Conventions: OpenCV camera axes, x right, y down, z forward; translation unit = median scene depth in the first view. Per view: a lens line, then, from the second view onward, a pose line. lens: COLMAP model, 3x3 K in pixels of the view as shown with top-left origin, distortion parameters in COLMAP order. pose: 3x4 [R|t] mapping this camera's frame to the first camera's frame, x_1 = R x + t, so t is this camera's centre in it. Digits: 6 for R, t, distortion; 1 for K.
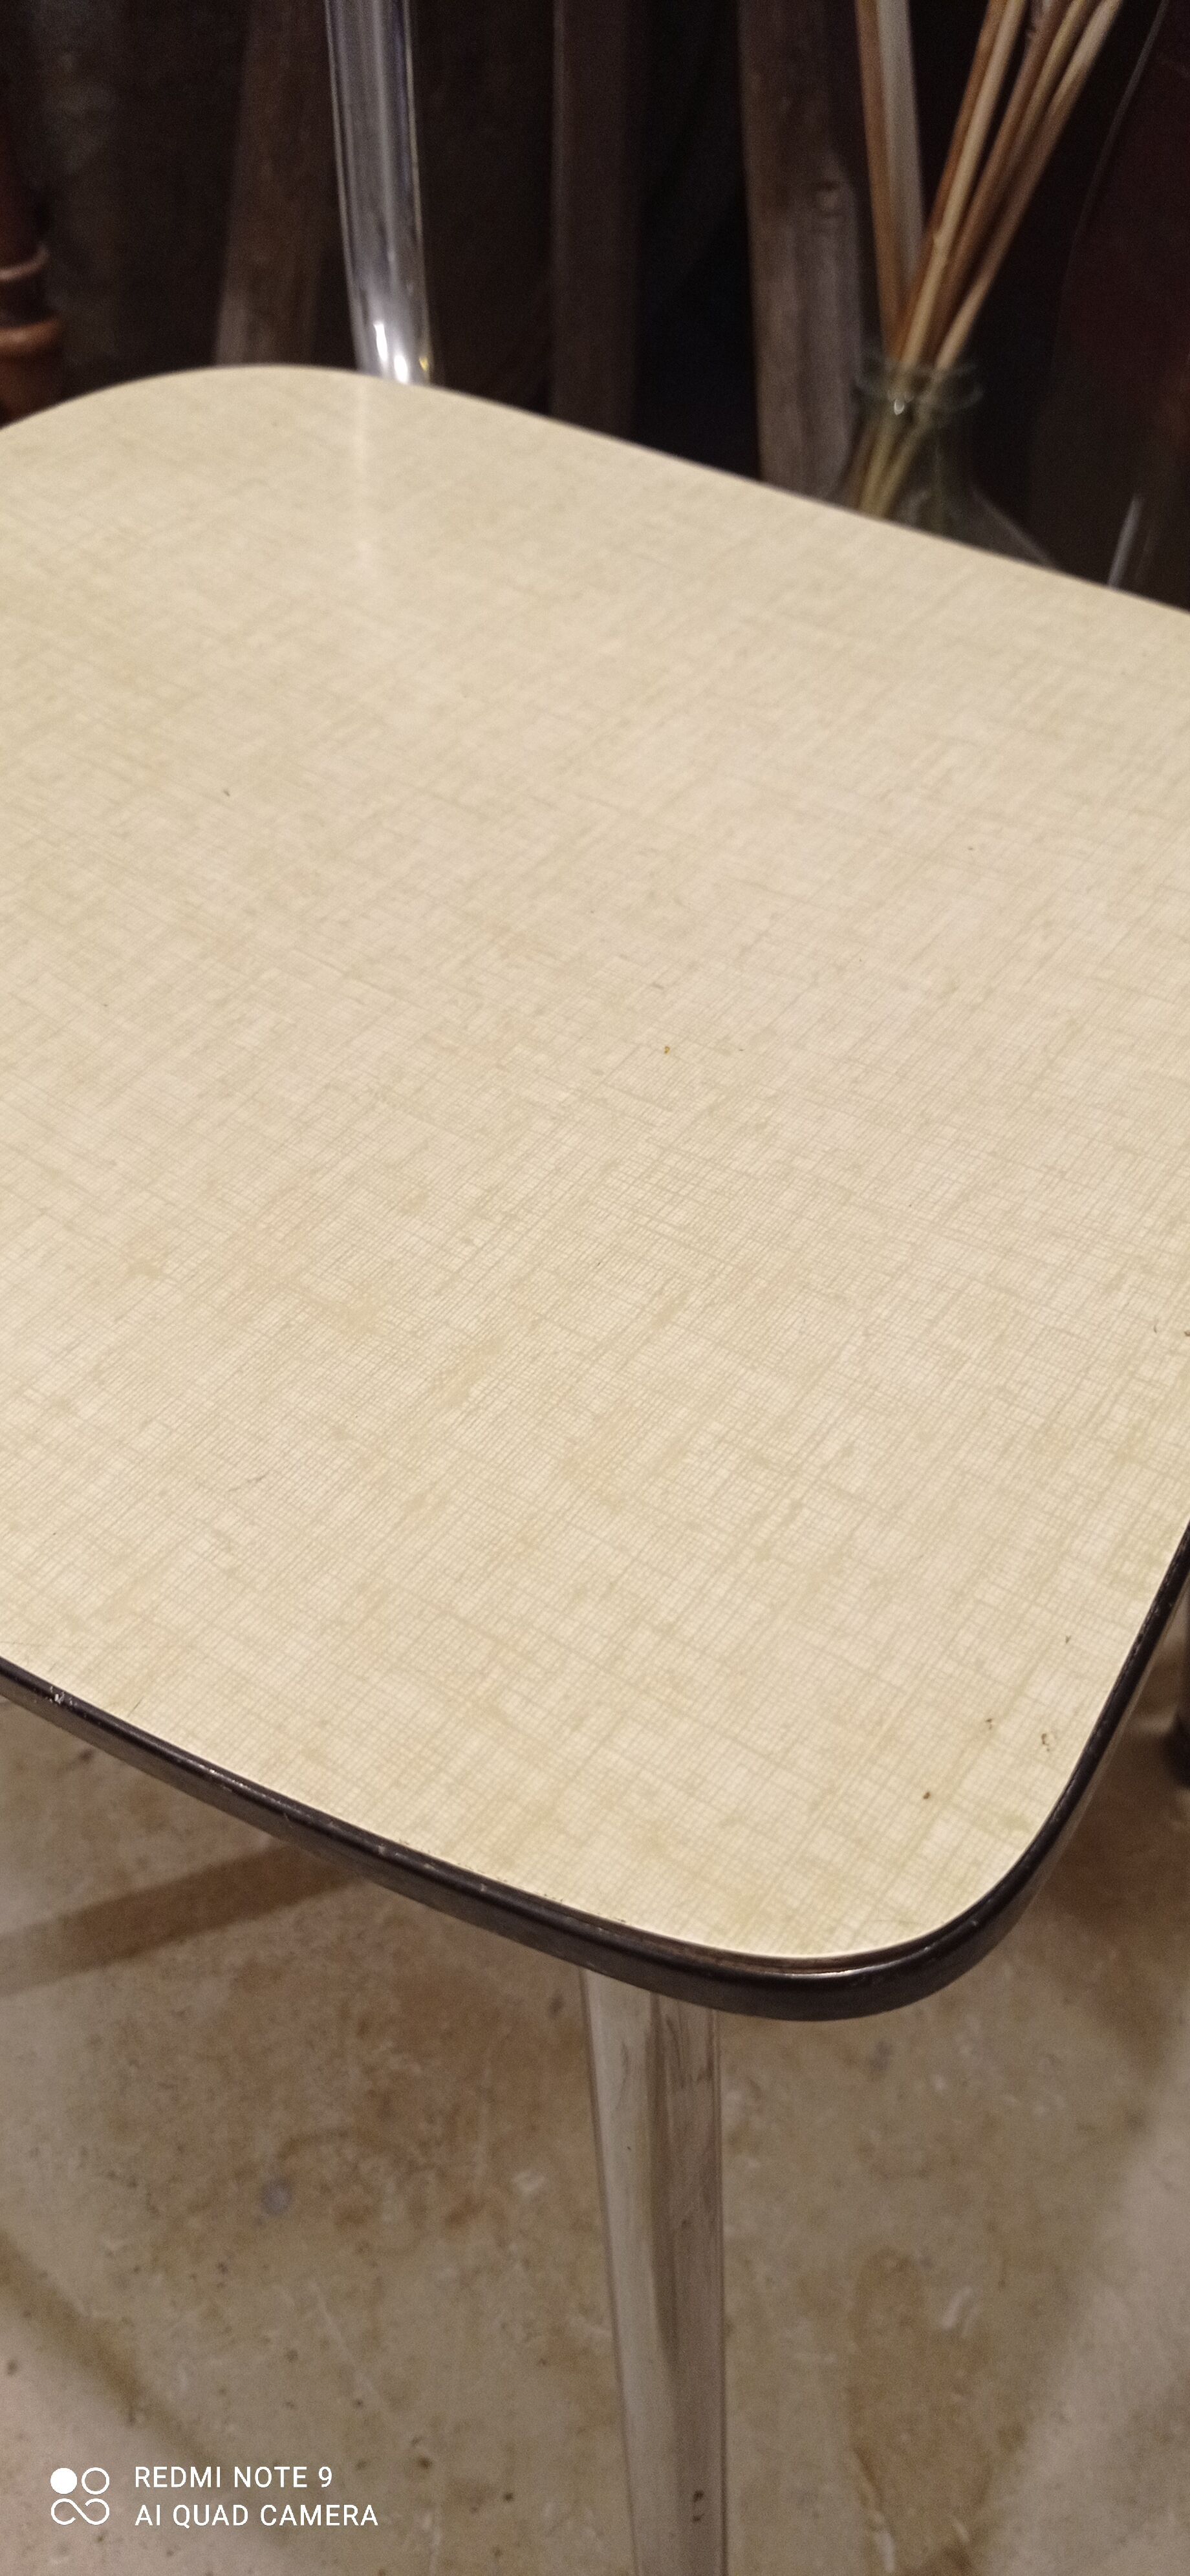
lens RADIAL K [[1957.5, 0, 581.2], [0, 1957.5, 1285.9], [0, 0, 1]] dist [-0.000241, -0.004231]
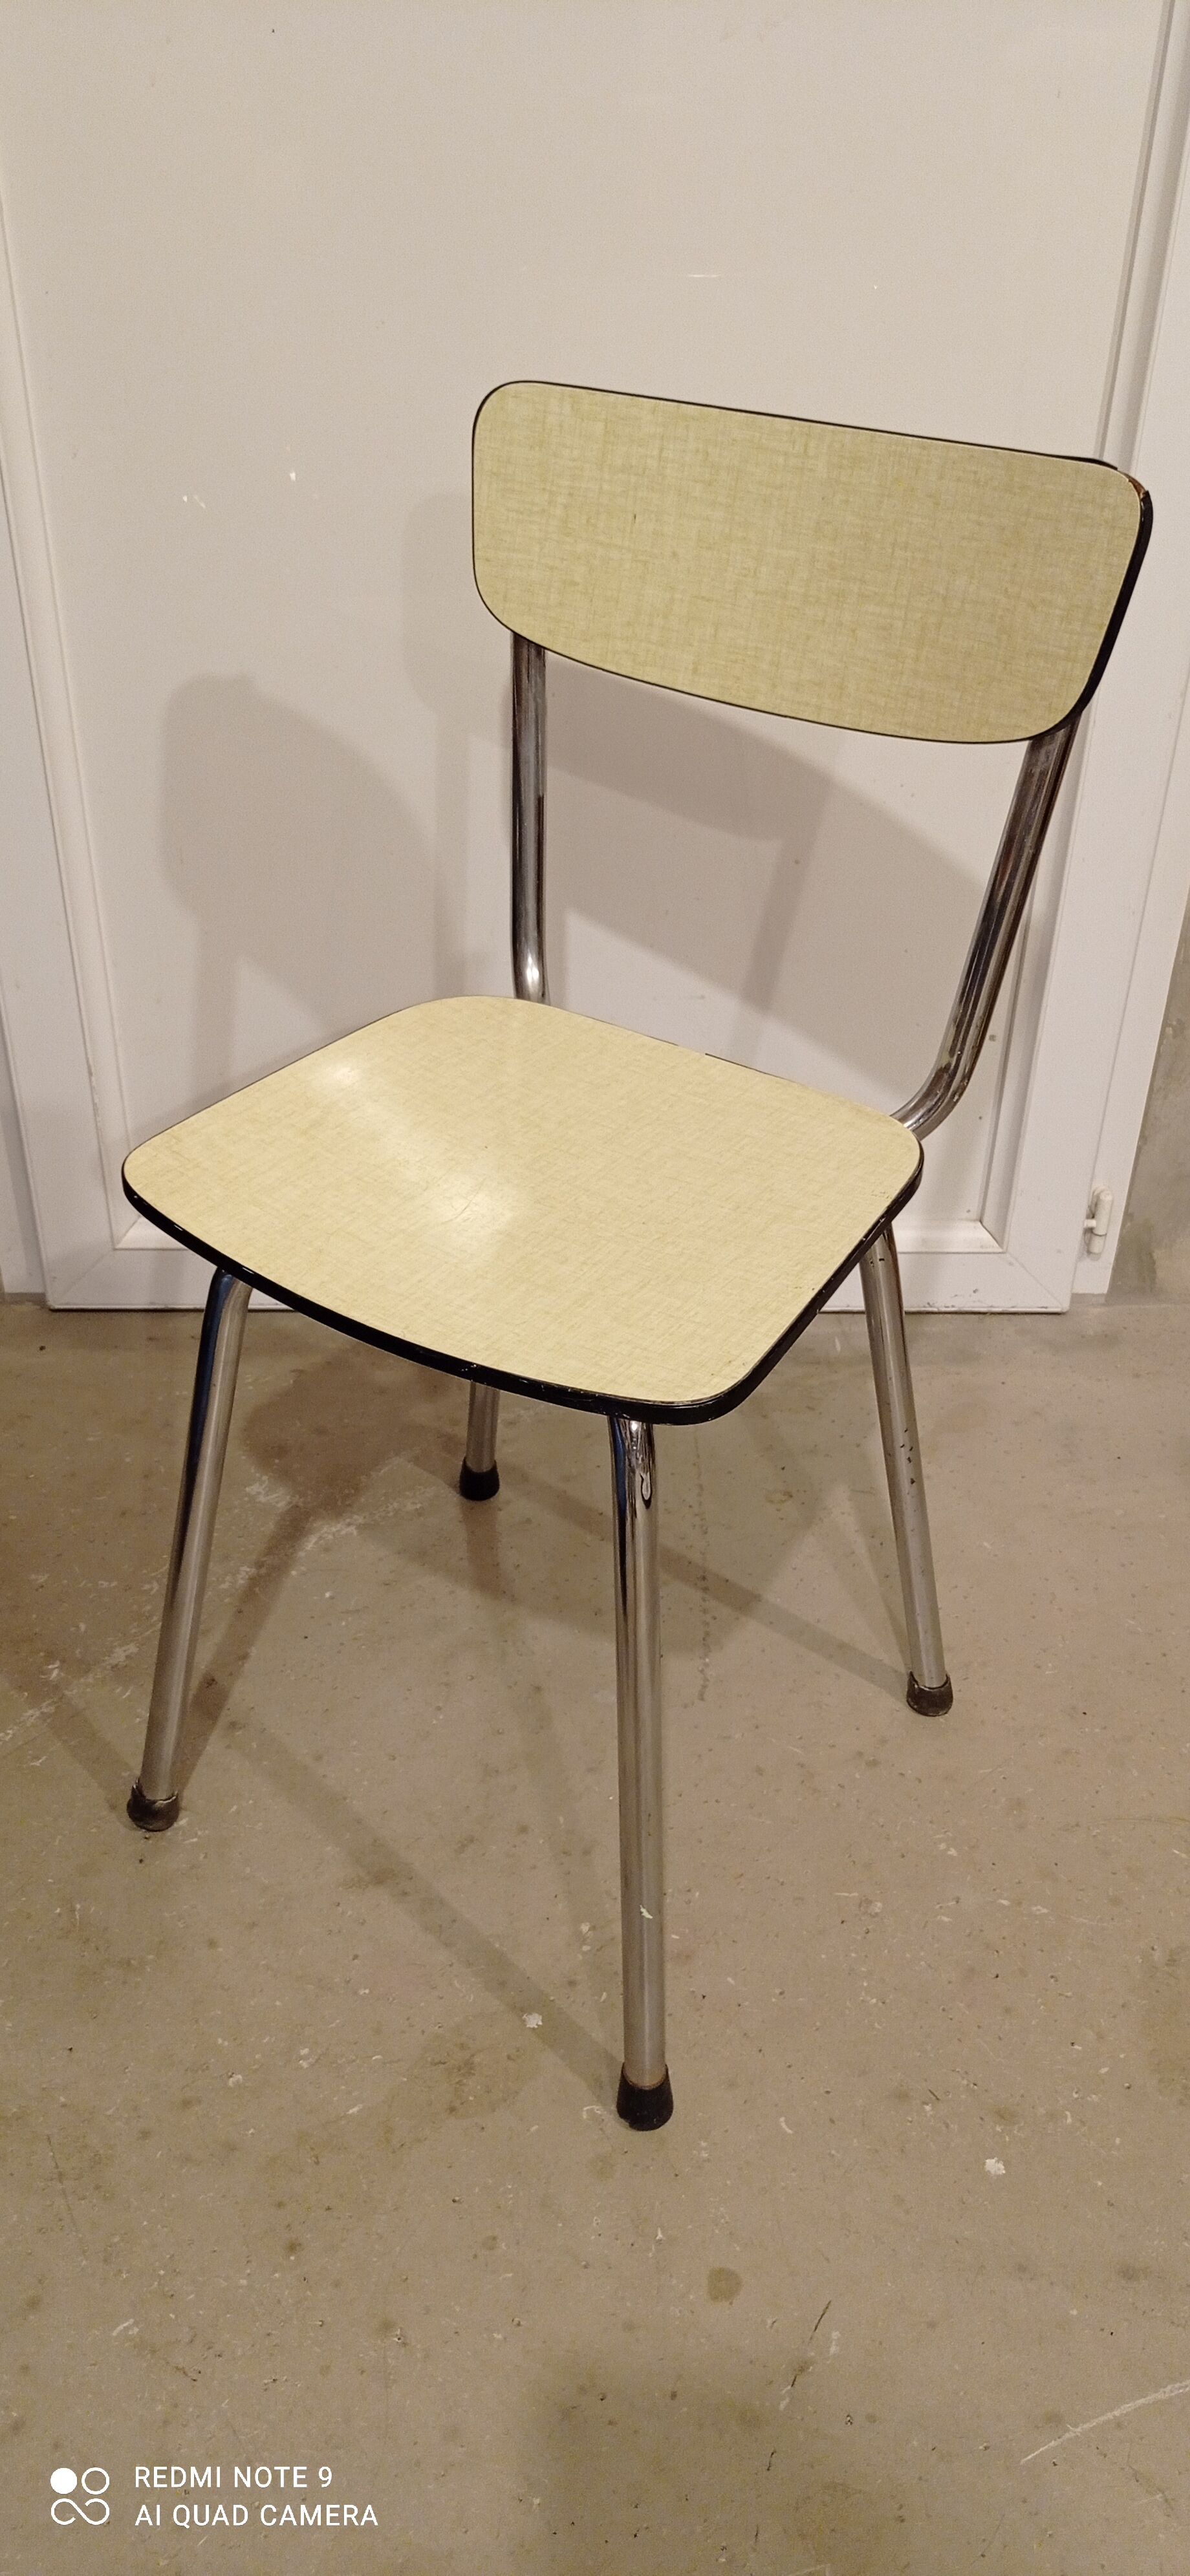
lens RADIAL K [[1909.1, 0, 581.0], [0, 1909.1, 1289.1], [0, 0, 1]] dist [0.035298, -0.042437]
pose [[0.999583, 0.020742, 0.020076, -0.056876], [-0.015211, 0.969572, -0.244333, 0.360996], [-0.024533, 0.243926, 0.969484, -0.948156]]
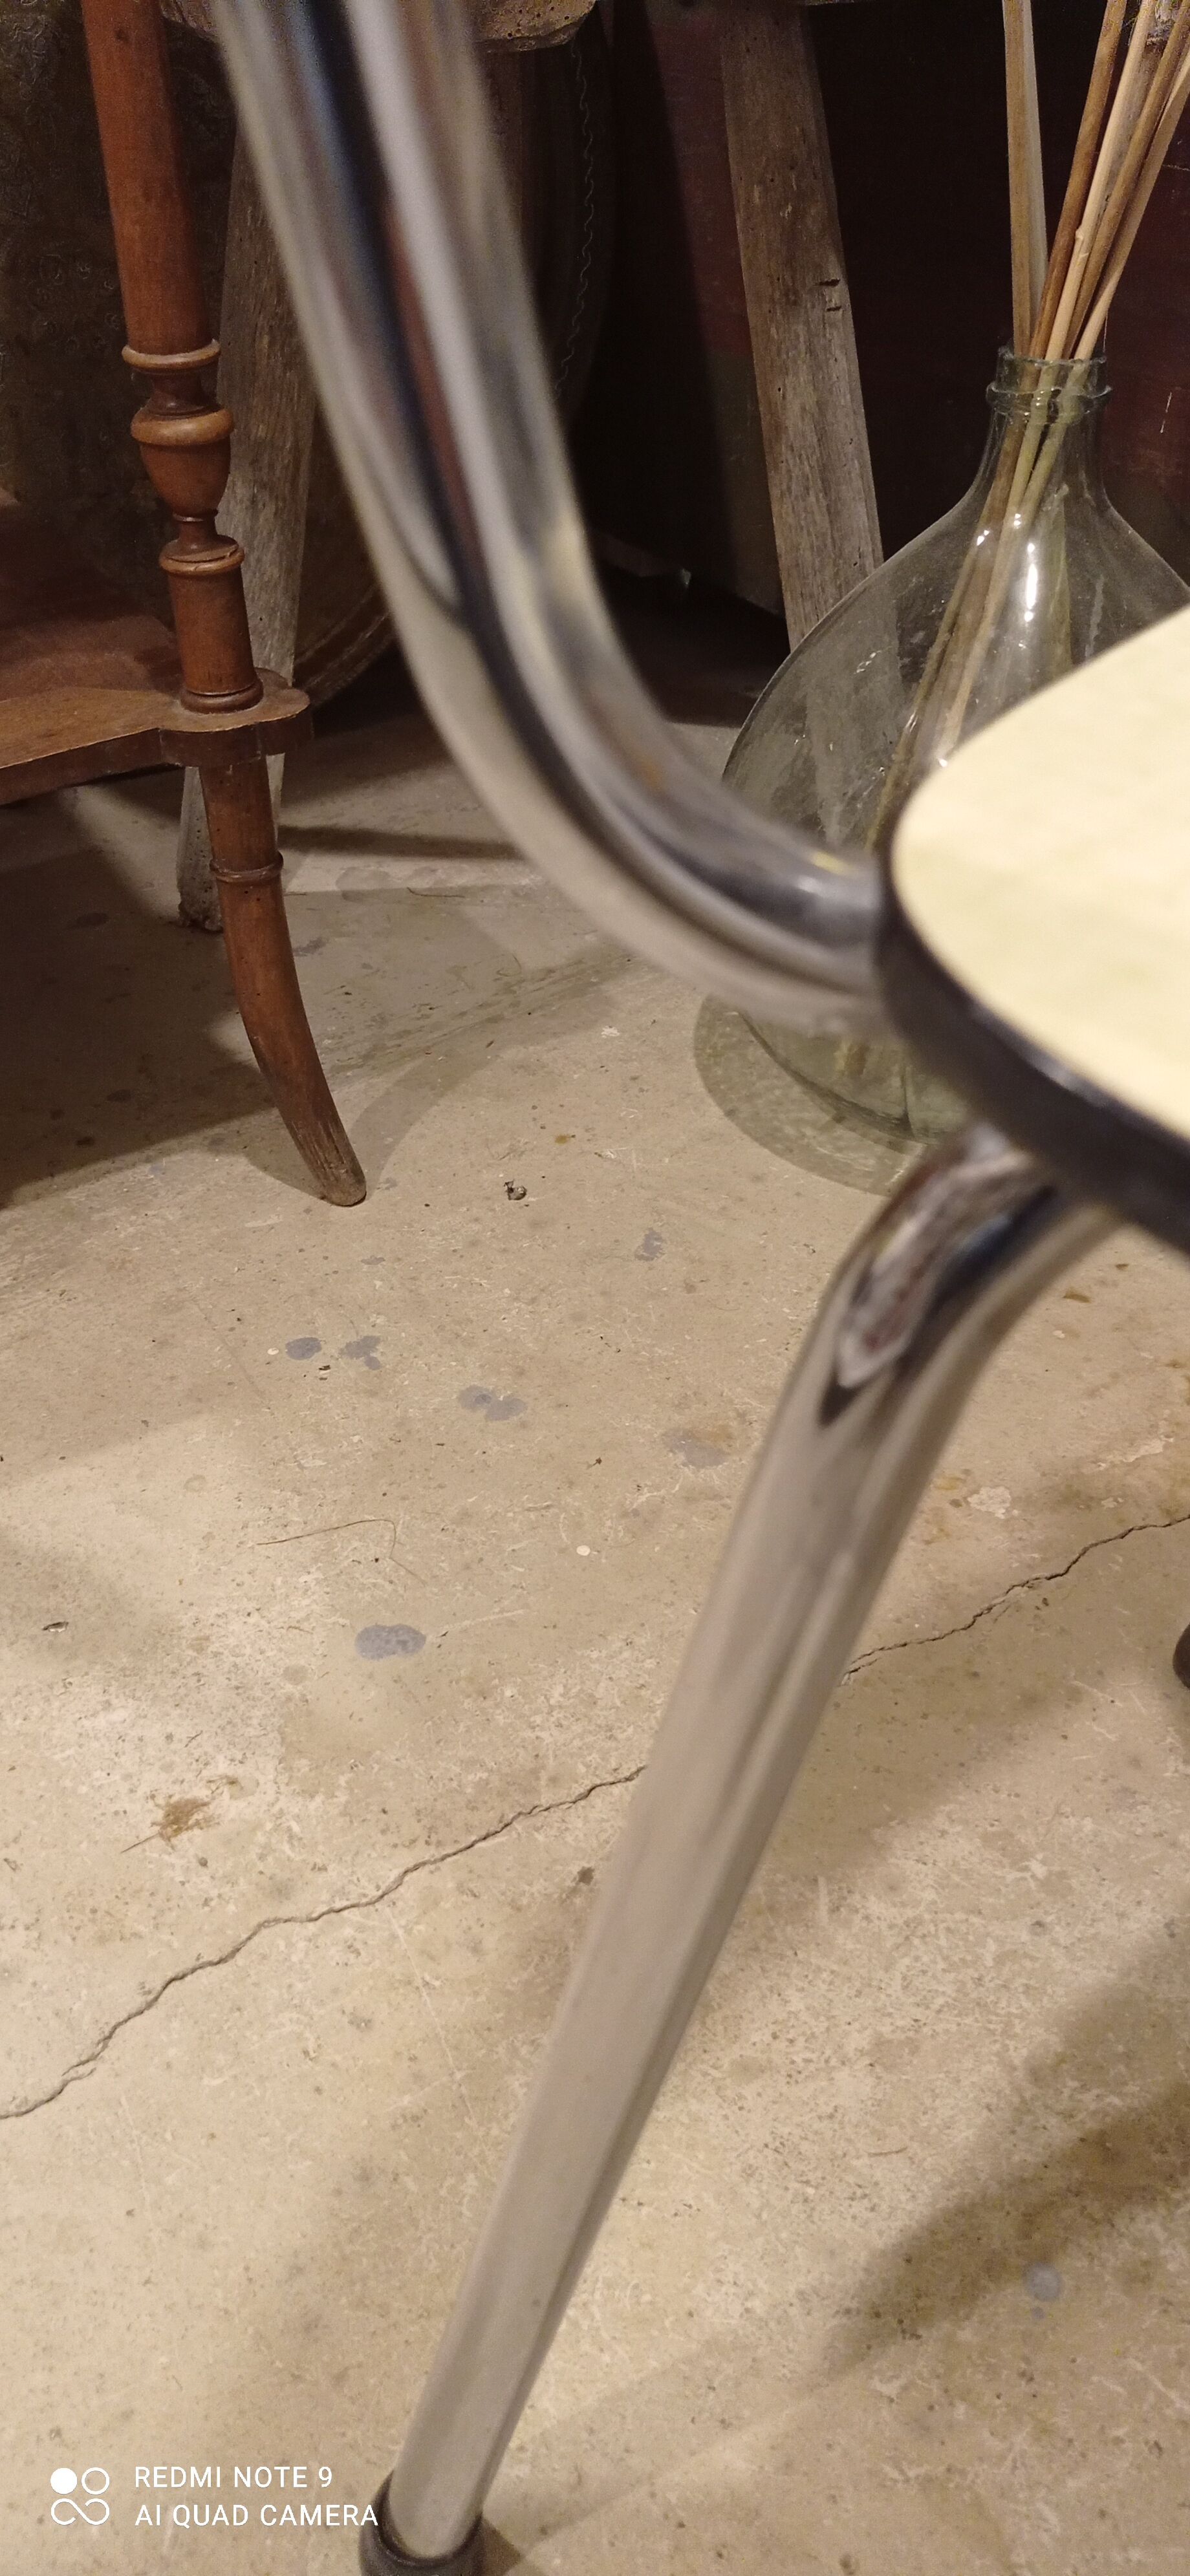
lens RADIAL K [[1909.1, 0, 581.0], [0, 1909.1, 1289.1], [0, 0, 1]] dist [0.035298, -0.042437]
pose [[0.964896, -0.183792, 0.187607, -0.431524], [0.212280, 0.966381, -0.145067, 0.129917], [-0.154638, 0.179800, 0.971473, 0.144438]]
